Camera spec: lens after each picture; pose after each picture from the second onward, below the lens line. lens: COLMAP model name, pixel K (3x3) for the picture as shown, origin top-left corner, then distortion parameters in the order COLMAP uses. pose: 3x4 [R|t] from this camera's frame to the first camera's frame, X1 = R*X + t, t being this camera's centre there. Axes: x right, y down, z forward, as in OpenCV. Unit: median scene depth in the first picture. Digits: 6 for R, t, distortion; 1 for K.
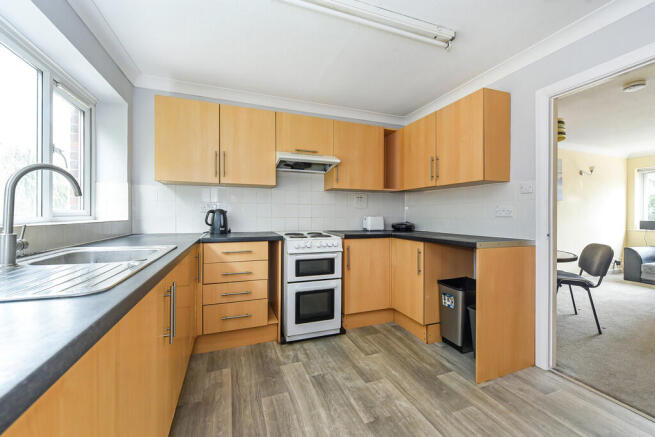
lens RADIAL K [[262.5, 0, 329.4], [0, 262.5, 215.0], [0, 0, 1]] dist [-0.002709, -0.000546]
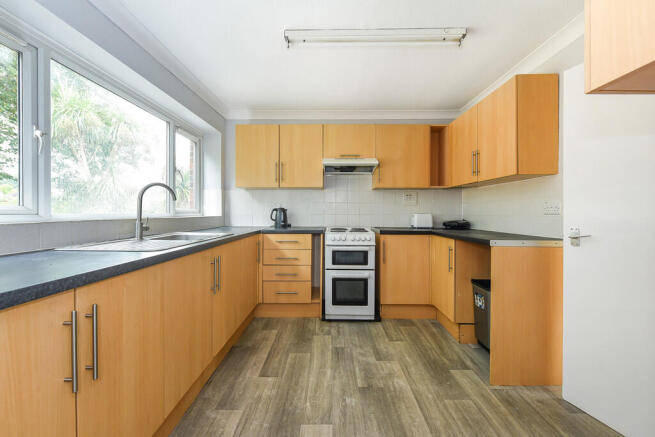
lens RADIAL K [[261.8, 0, 326.8], [0, 261.8, 213.1], [0, 0, 1]] dist [0.000432, -0.000101]
pose [[0.930728, 0.000023, -0.365711, 0.271088], [0.000404, 0.999999, 0.001093, 0.002421], [0.365711, -0.001165, 0.930728, -0.098783]]
